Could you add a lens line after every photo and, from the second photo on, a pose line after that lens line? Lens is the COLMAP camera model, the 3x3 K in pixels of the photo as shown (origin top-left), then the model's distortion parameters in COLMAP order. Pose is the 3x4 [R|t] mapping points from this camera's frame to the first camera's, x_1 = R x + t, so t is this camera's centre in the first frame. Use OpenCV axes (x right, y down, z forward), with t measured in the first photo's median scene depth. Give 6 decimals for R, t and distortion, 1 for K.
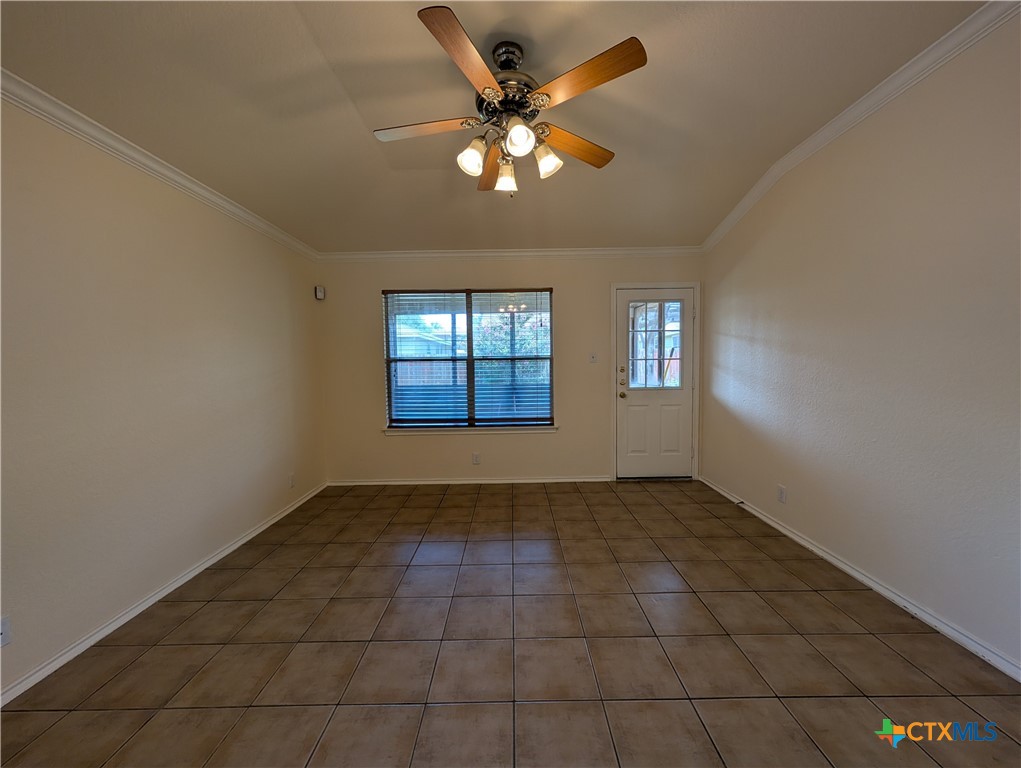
lens RADIAL K [[386.8, 0, 512.8], [0, 386.8, 385.1], [0, 0, 1]] dist [0.000184, 0.000230]
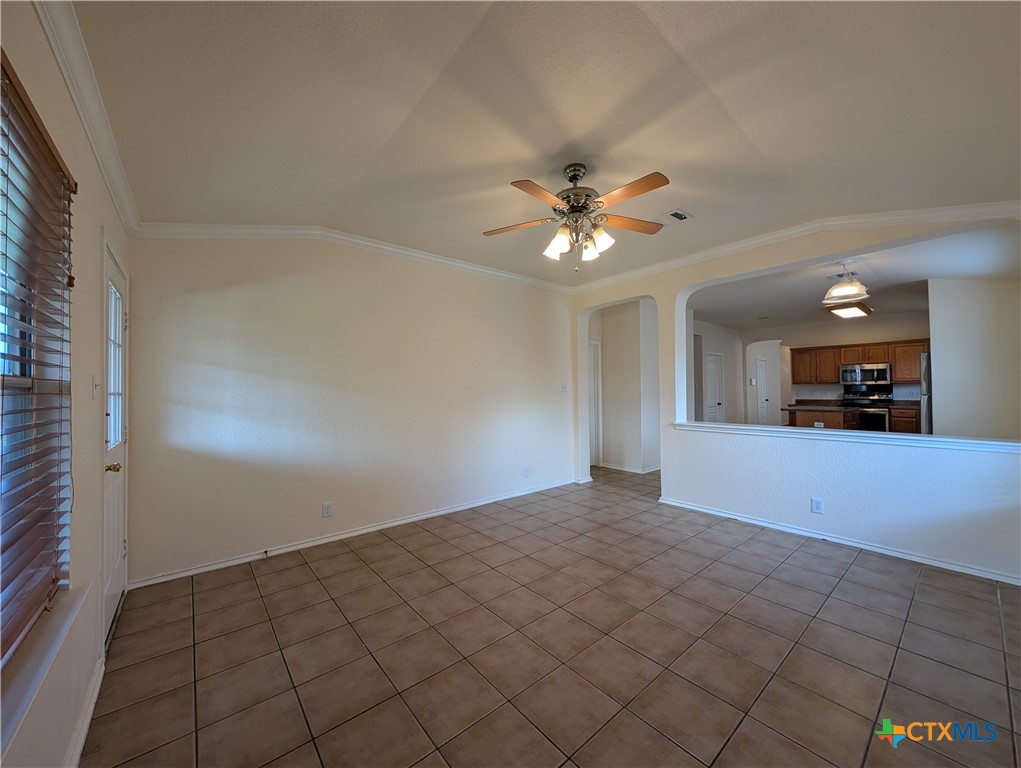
lens RADIAL K [[386.8, 0, 512.8], [0, 386.8, 385.1], [0, 0, 1]] dist [0.000184, 0.000230]
pose [[-0.638946, 0.032108, 0.768582, -0.476507], [0.065036, 0.997806, 0.012382, -0.059104], [-0.766498, 0.057897, -0.639632, 1.096650]]
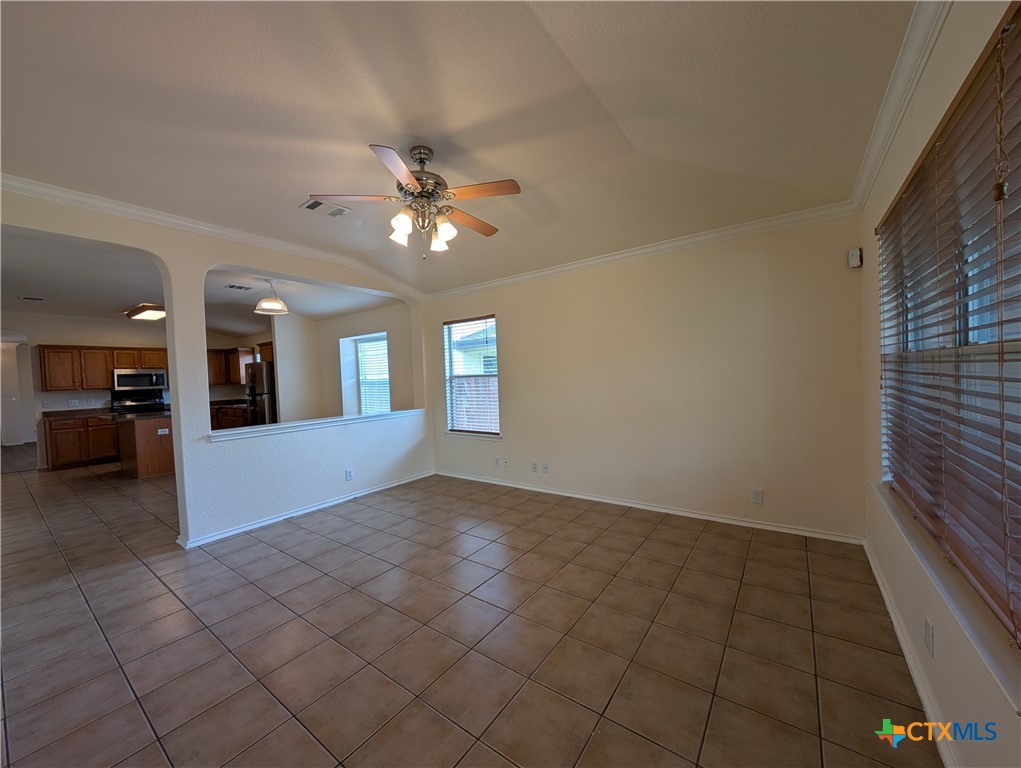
lens RADIAL K [[386.8, 0, 512.8], [0, 386.8, 385.1], [0, 0, 1]] dist [0.000184, 0.000230]
pose [[-0.589534, 0.058996, -0.805586, 0.482156], [0.002742, 0.997470, 0.071042, -0.077557], [0.807739, 0.039672, -0.588204, 1.077793]]
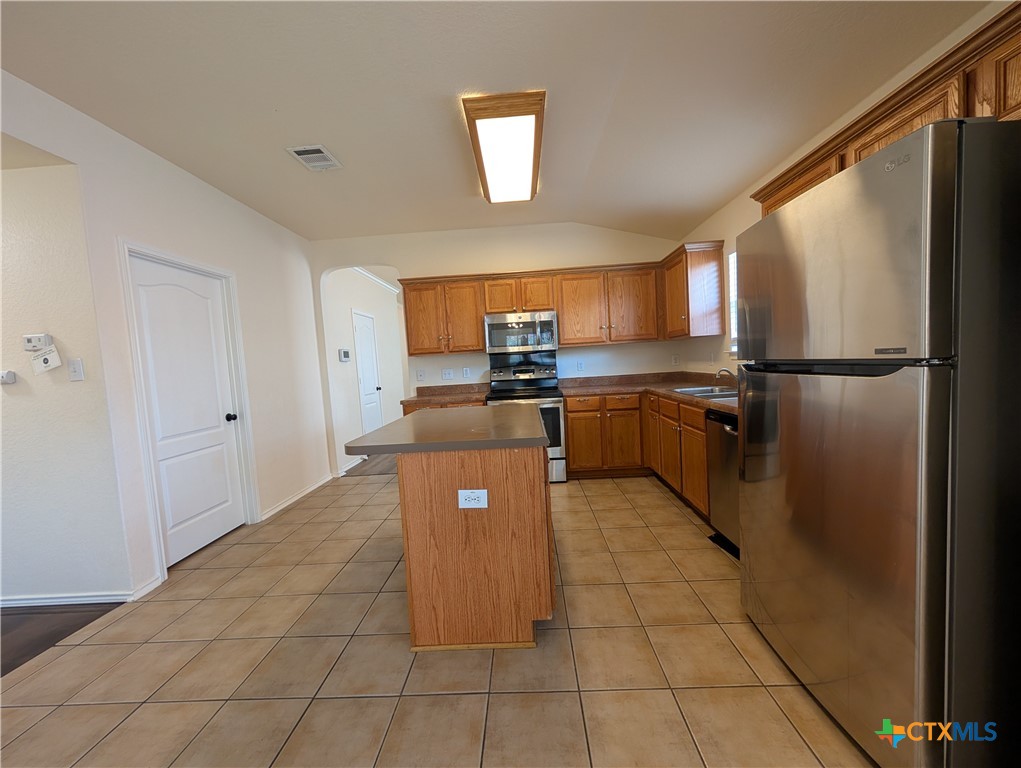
lens RADIAL K [[386.8, 0, 512.8], [0, 386.8, 385.1], [0, 0, 1]] dist [0.000184, 0.000230]
pose [[-0.996602, 0.072188, 0.039664, -0.059251], [0.076393, 0.990140, 0.117416, 0.059347], [-0.030797, 0.120047, -0.992290, -0.759290]]
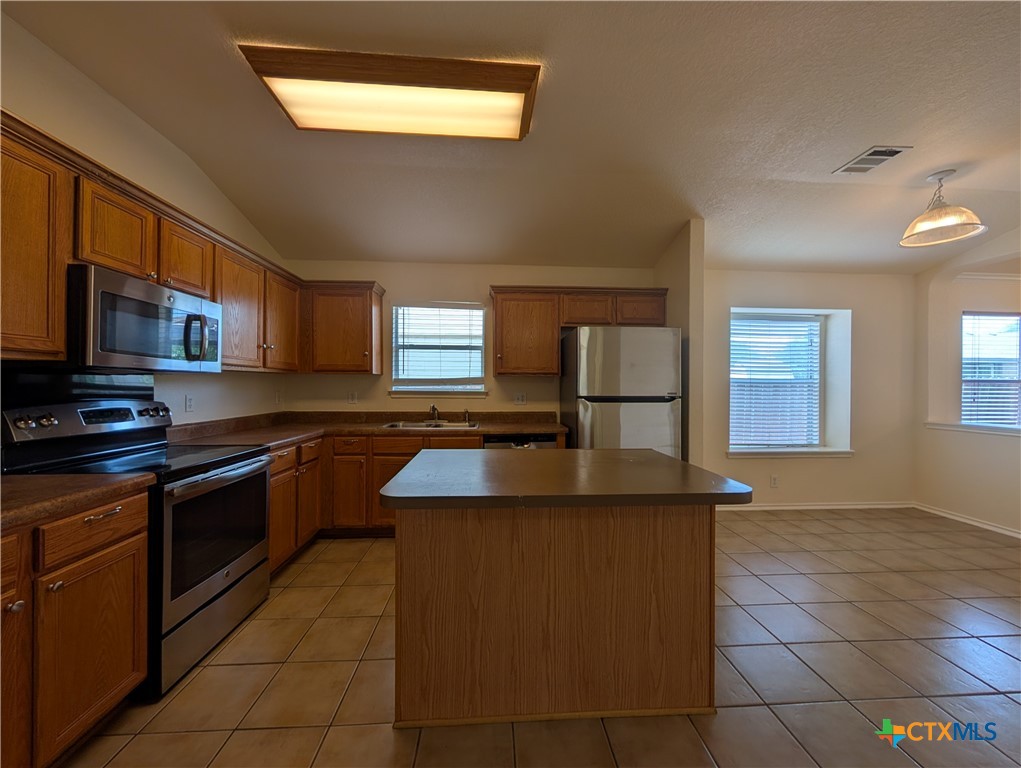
lens RADIAL K [[386.8, 0, 512.8], [0, 386.8, 385.1], [0, 0, 1]] dist [0.000184, 0.000230]
pose [[0.059554, 0.014954, -0.998113, 0.529329], [-0.061427, 0.998048, 0.011288, 0.083522], [0.996333, 0.060638, 0.060357, -1.479302]]
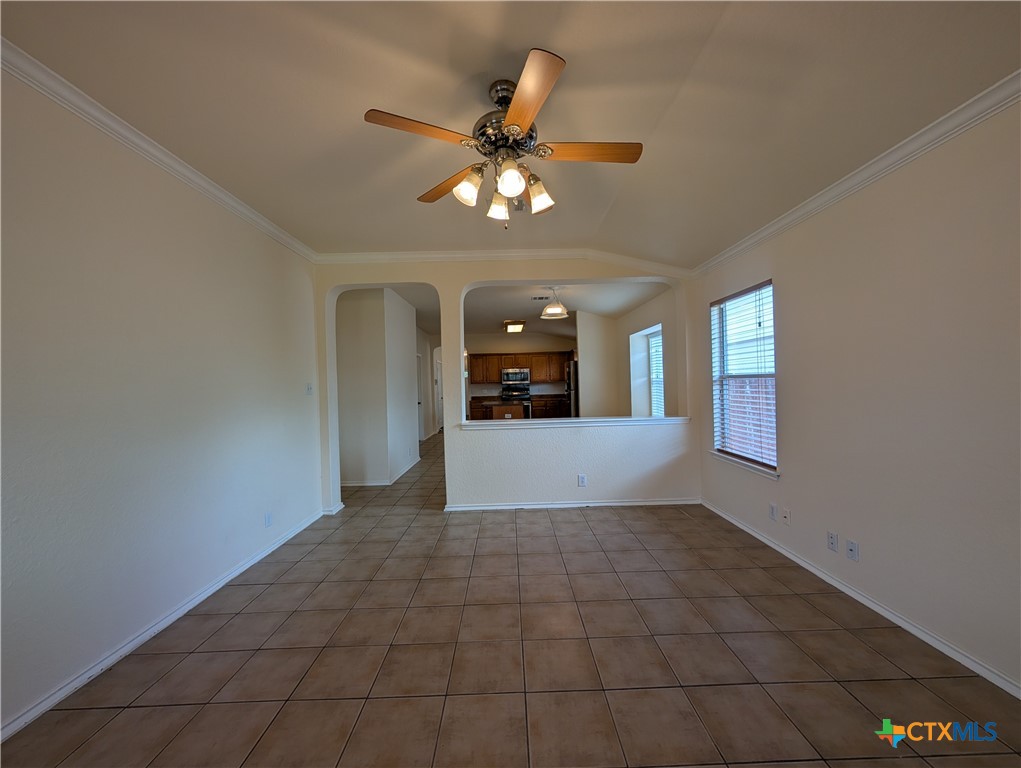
lens RADIAL K [[386.8, 0, 512.8], [0, 386.8, 385.1], [0, 0, 1]] dist [0.000184, 0.000230]
pose [[-0.999066, 0.042232, -0.009120, 0.003876], [0.041624, 0.997398, 0.058855, -0.068754], [0.011582, 0.058421, -0.998225, 1.081570]]
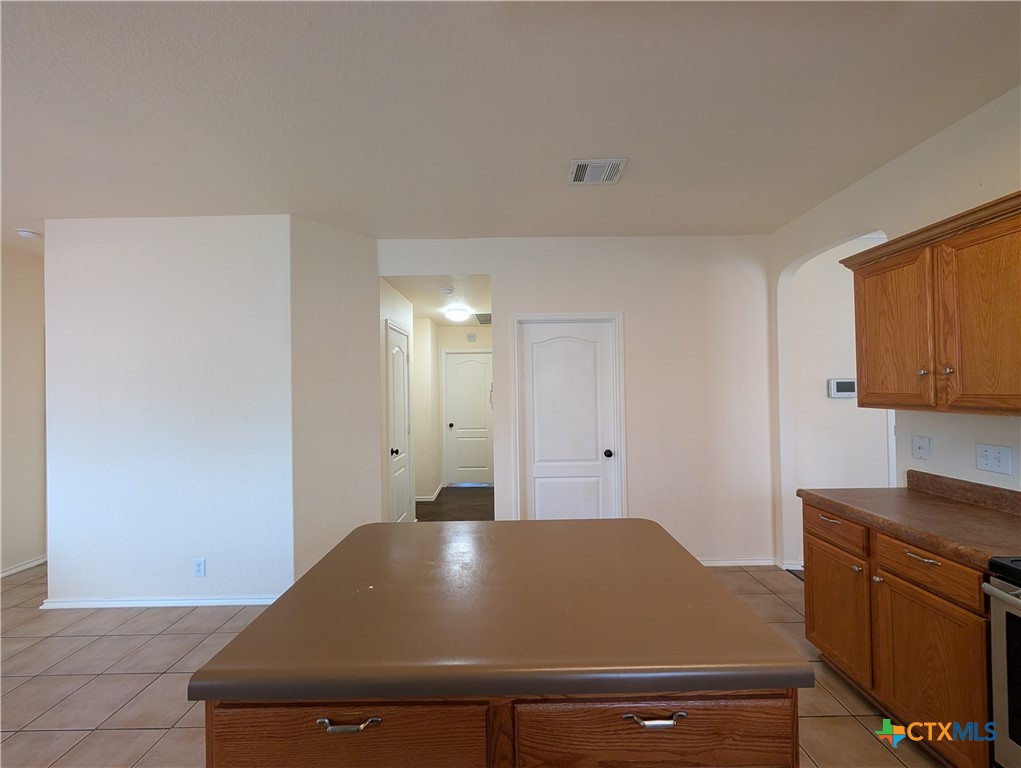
lens RADIAL K [[386.8, 0, 512.8], [0, 386.8, 385.1], [0, 0, 1]] dist [0.000184, 0.000230]
pose [[0.000077, 0.020781, 0.999784, -0.305202], [0.072005, 0.997189, -0.020733, 0.026393], [-0.997404, 0.071991, -0.001419, -1.413635]]
